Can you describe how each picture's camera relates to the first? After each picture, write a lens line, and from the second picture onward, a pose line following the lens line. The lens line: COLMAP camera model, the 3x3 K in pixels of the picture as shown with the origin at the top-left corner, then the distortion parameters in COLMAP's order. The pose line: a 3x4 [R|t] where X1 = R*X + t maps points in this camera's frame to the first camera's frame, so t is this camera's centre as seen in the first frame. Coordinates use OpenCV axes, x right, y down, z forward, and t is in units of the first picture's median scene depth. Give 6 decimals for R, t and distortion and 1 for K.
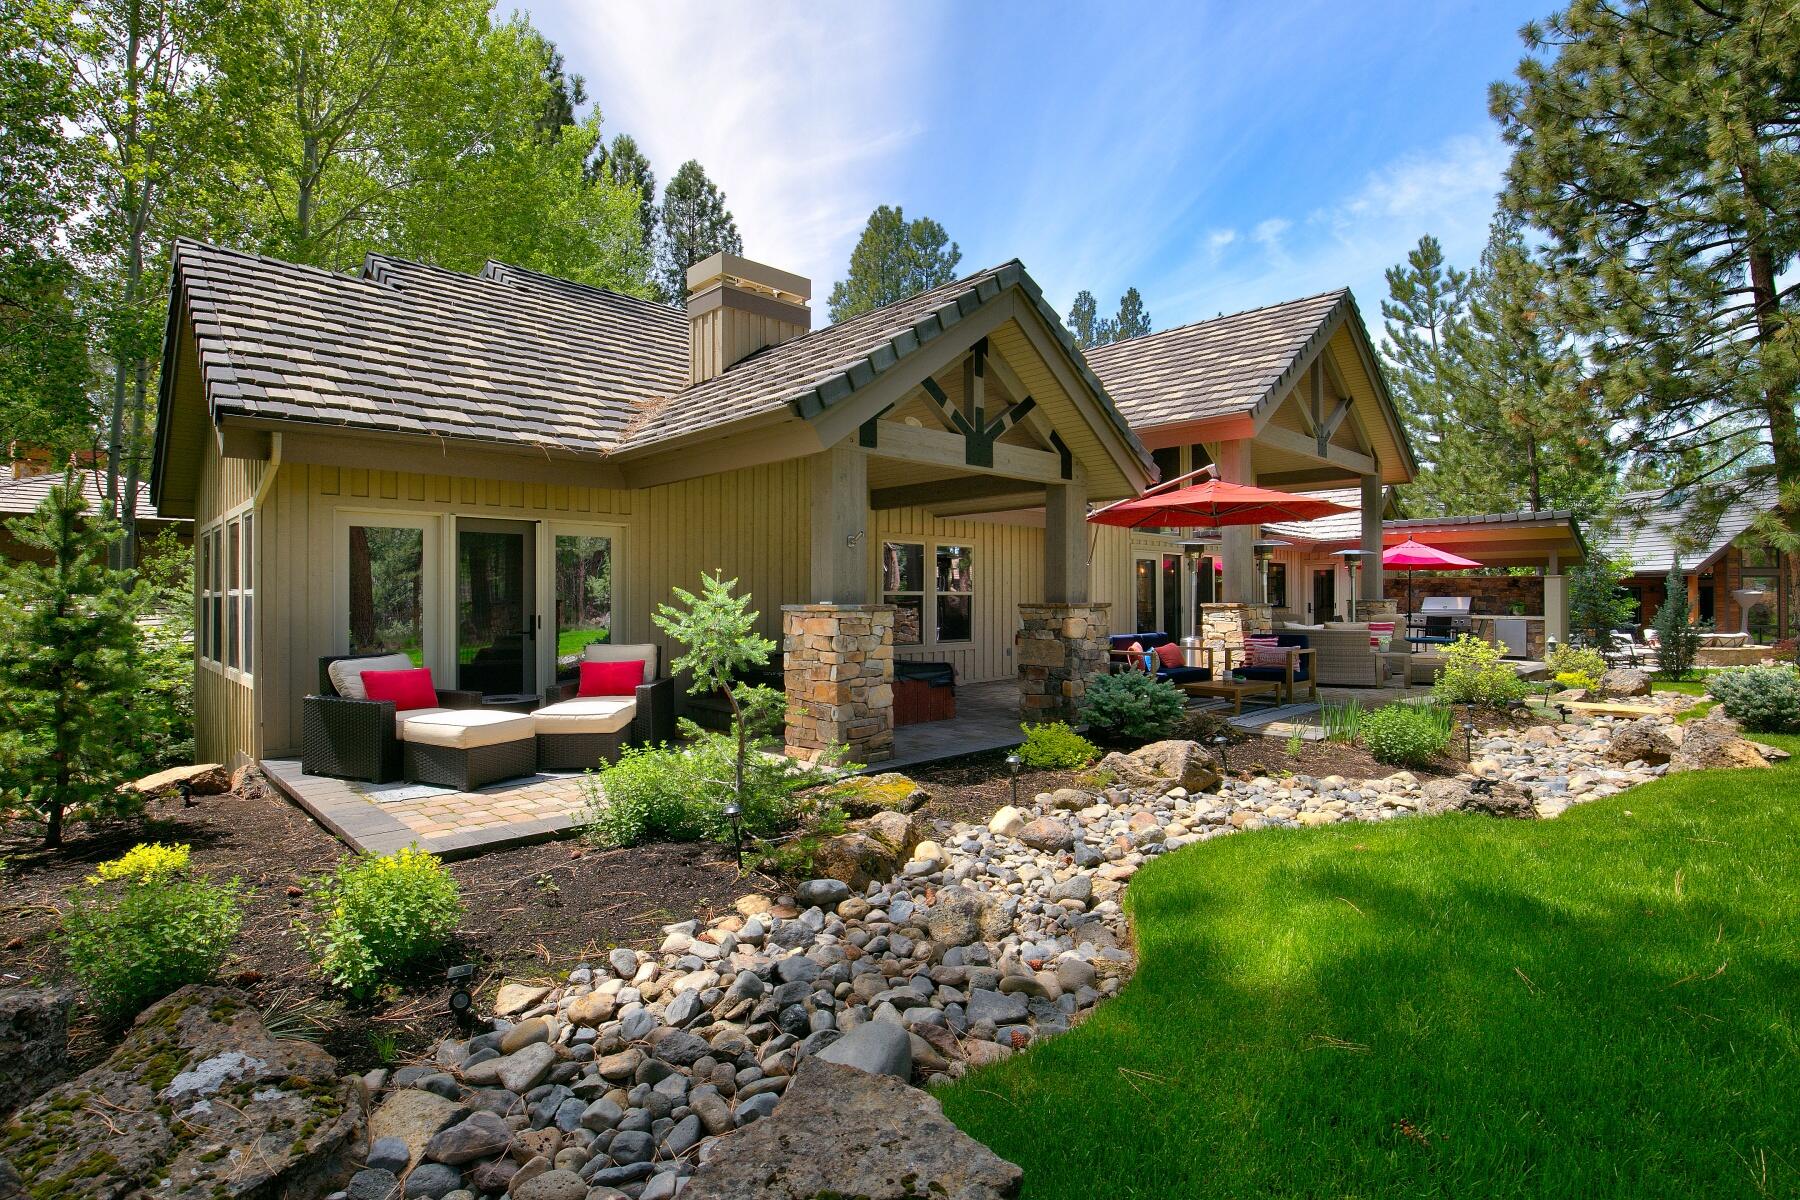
lens RADIAL K [[848.2, 0, 907.9], [0, 848.2, 590.4], [0, 0, 1]] dist [-0.019119, -0.000160]
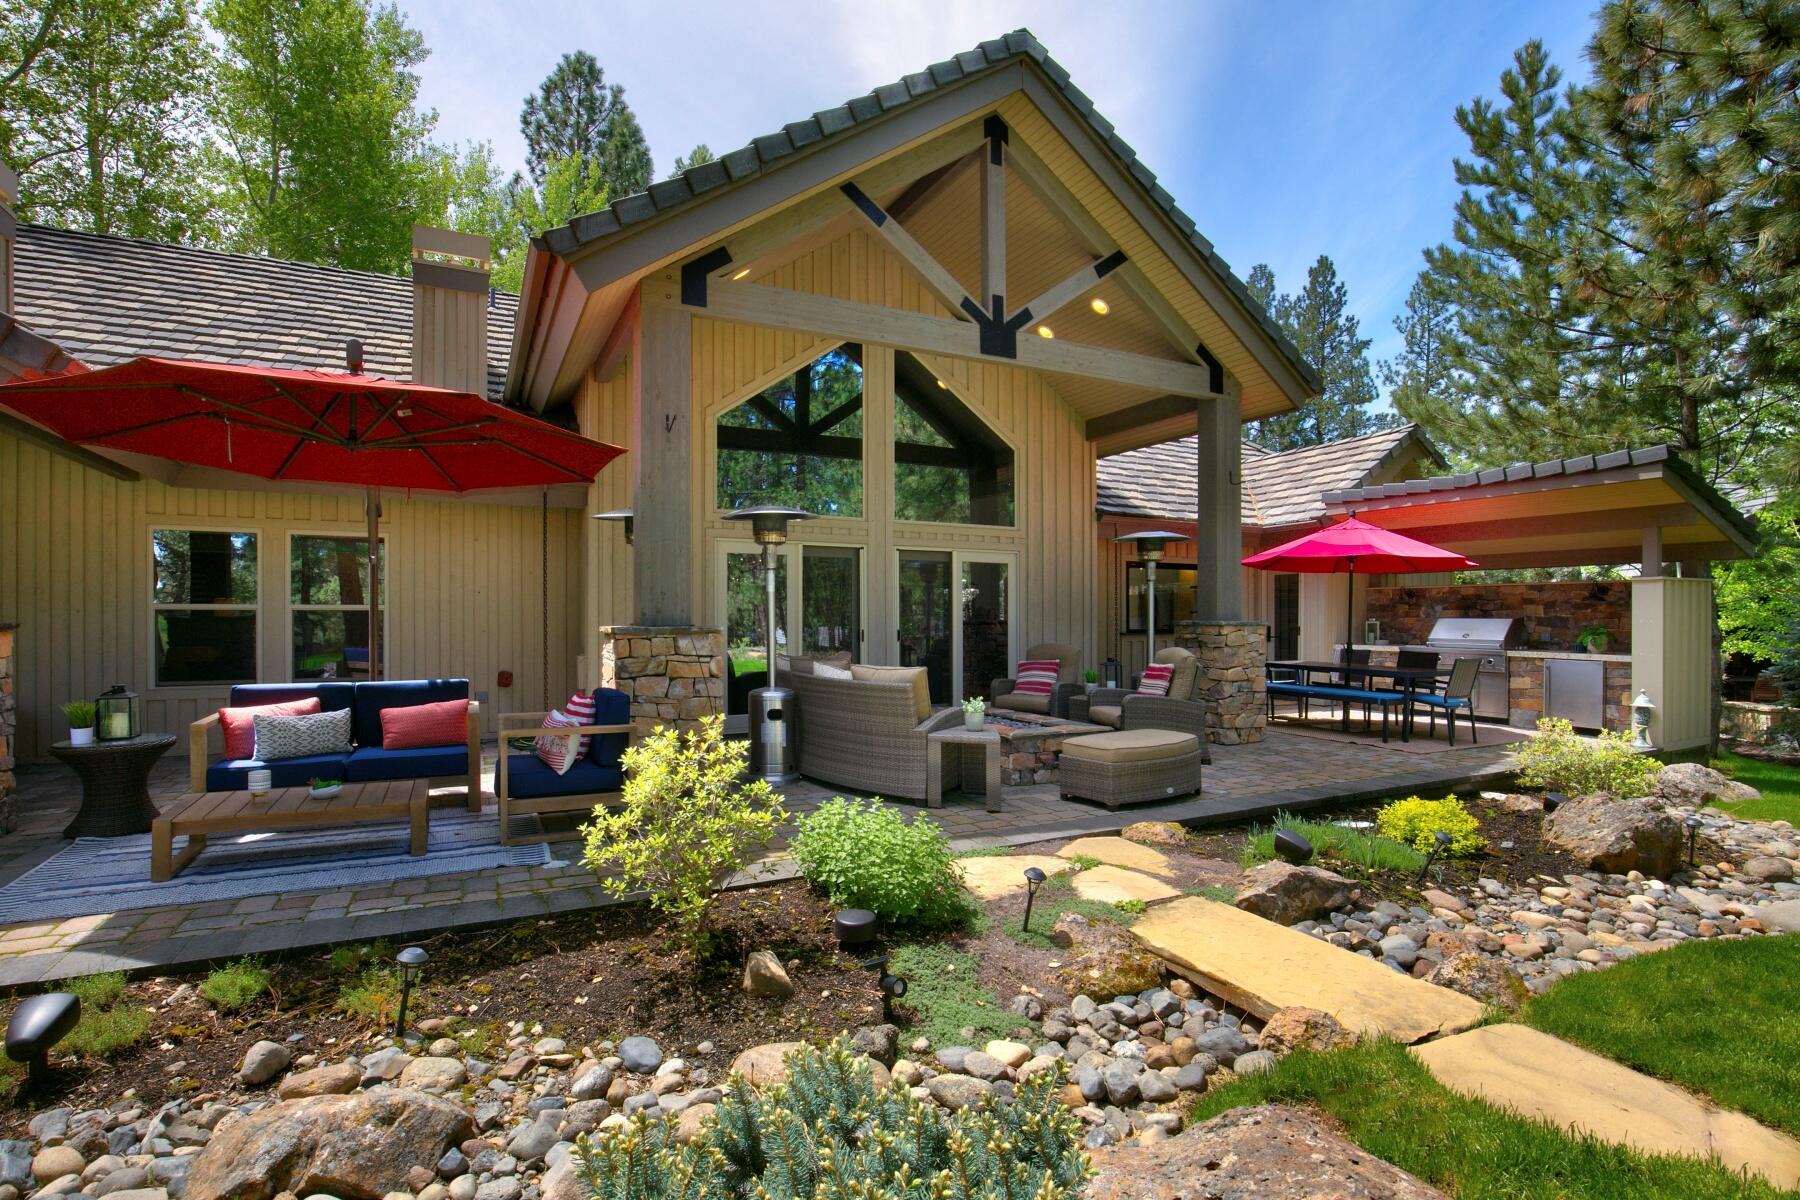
lens RADIAL K [[842.5, 0, 897.6], [0, 842.5, 615.6], [0, 0, 1]] dist [-0.032491, 0.005321]
pose [[0.958650, 0.002381, -0.284577, 0.339434], [-0.001195, 0.999990, 0.004342, 0.002949], [0.284584, -0.003822, 0.958643, 0.274082]]
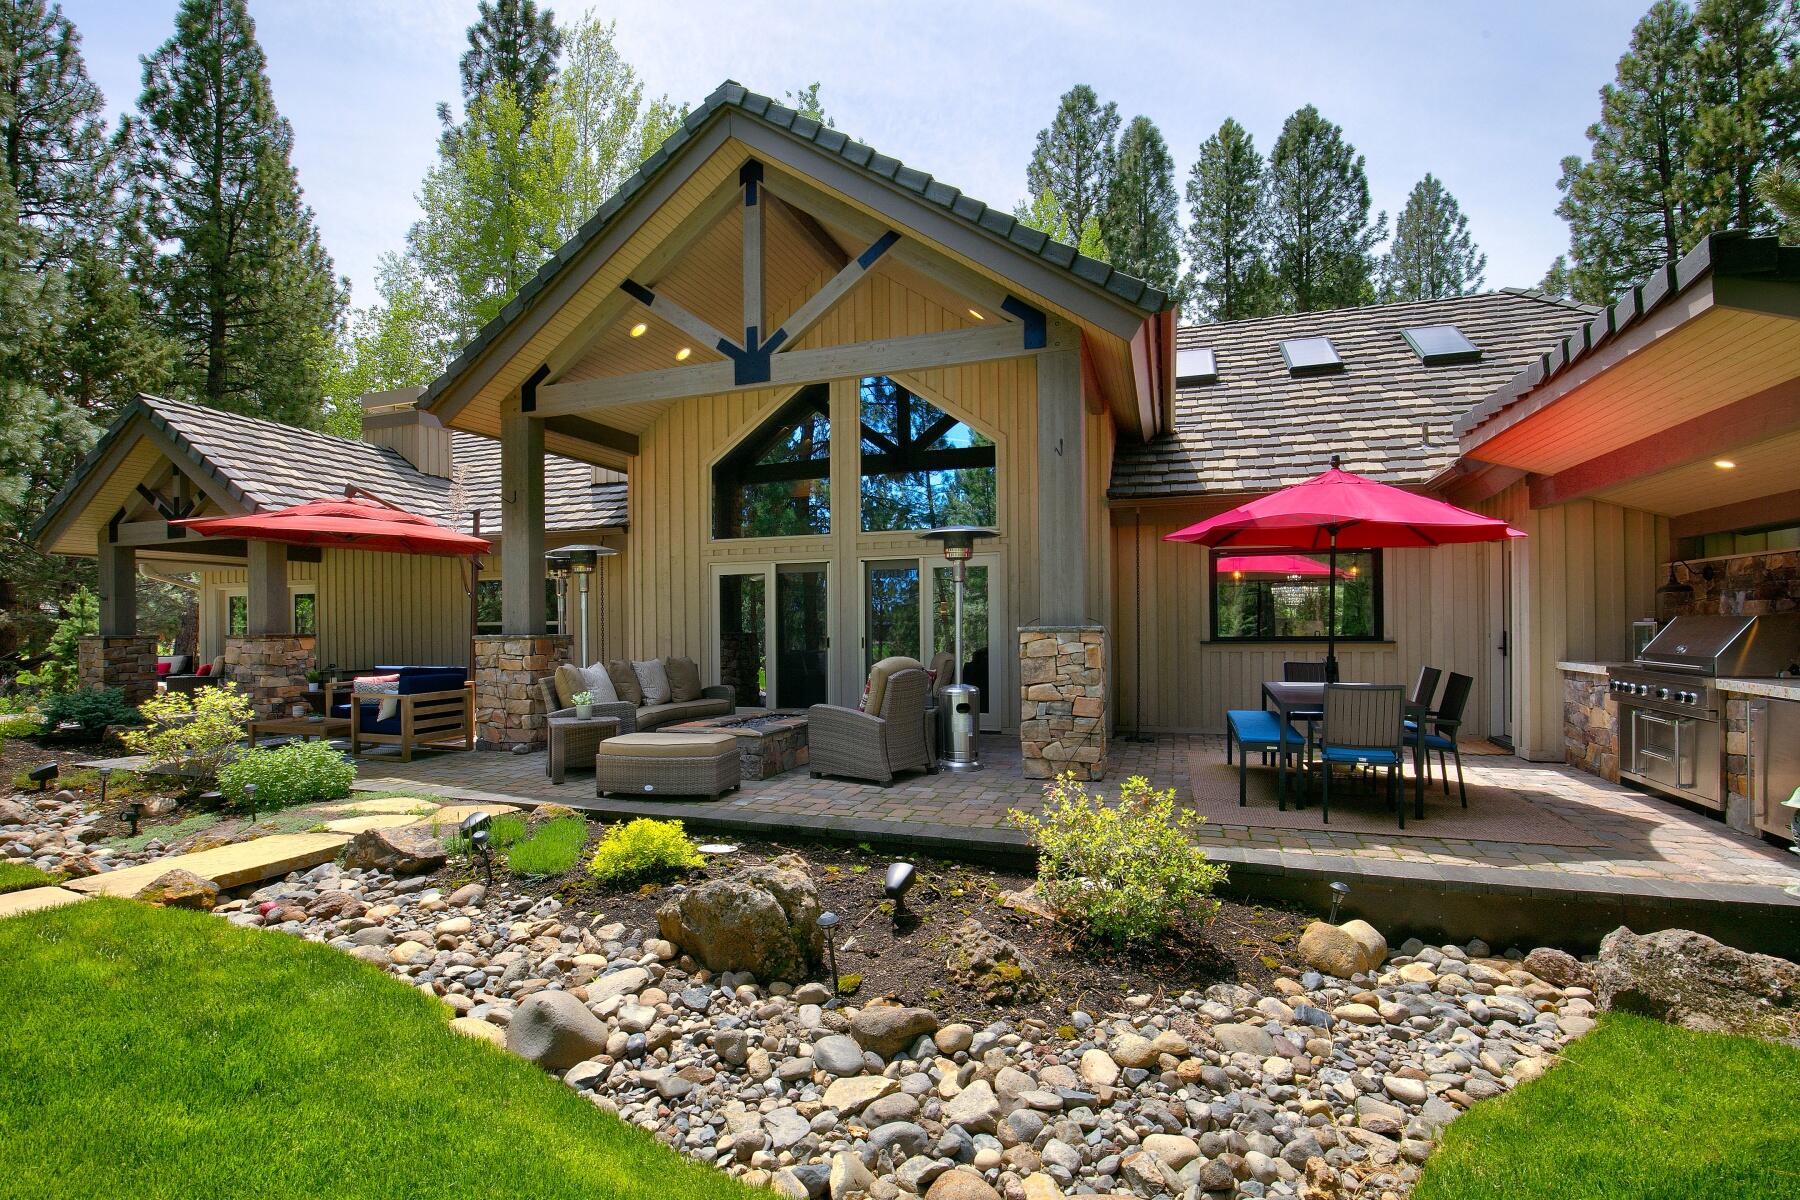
lens RADIAL K [[842.5, 0, 890.1], [0, 842.5, 617.1], [0, 0, 1]] dist [-0.032491, 0.005321]
pose [[0.465175, -0.010174, -0.885160, 0.619818], [0.015614, 0.999873, -0.003287, 0.003391], [0.885081, -0.012292, 0.465275, 0.484398]]
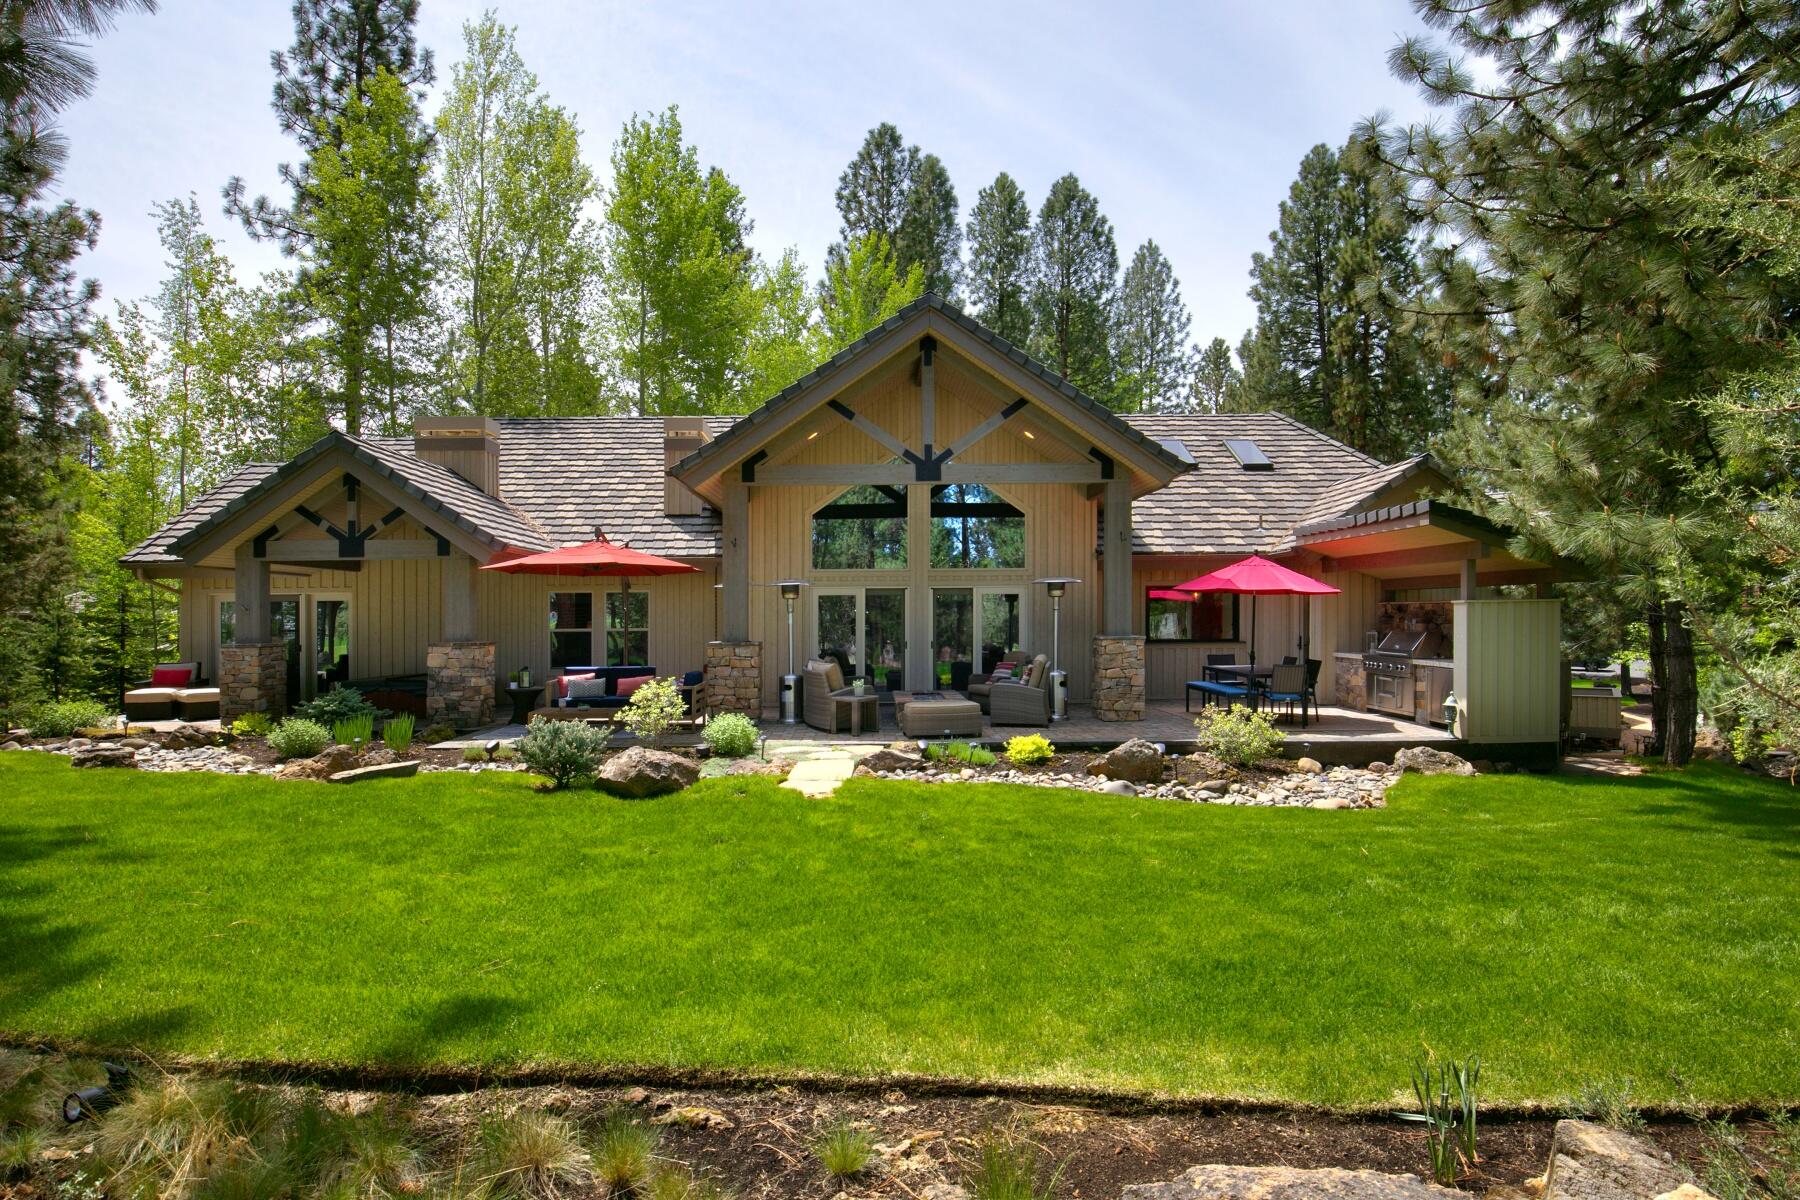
lens RADIAL K [[926.2, 0, 899.5], [0, 926.2, 612.7], [0, 0, 1]] dist [-0.024368, 0.001795]
pose [[0.747151, -0.004544, -0.664638, 0.671663], [0.010952, 0.999925, 0.005476, -0.013514], [0.664564, -0.011370, 0.747145, 0.131462]]
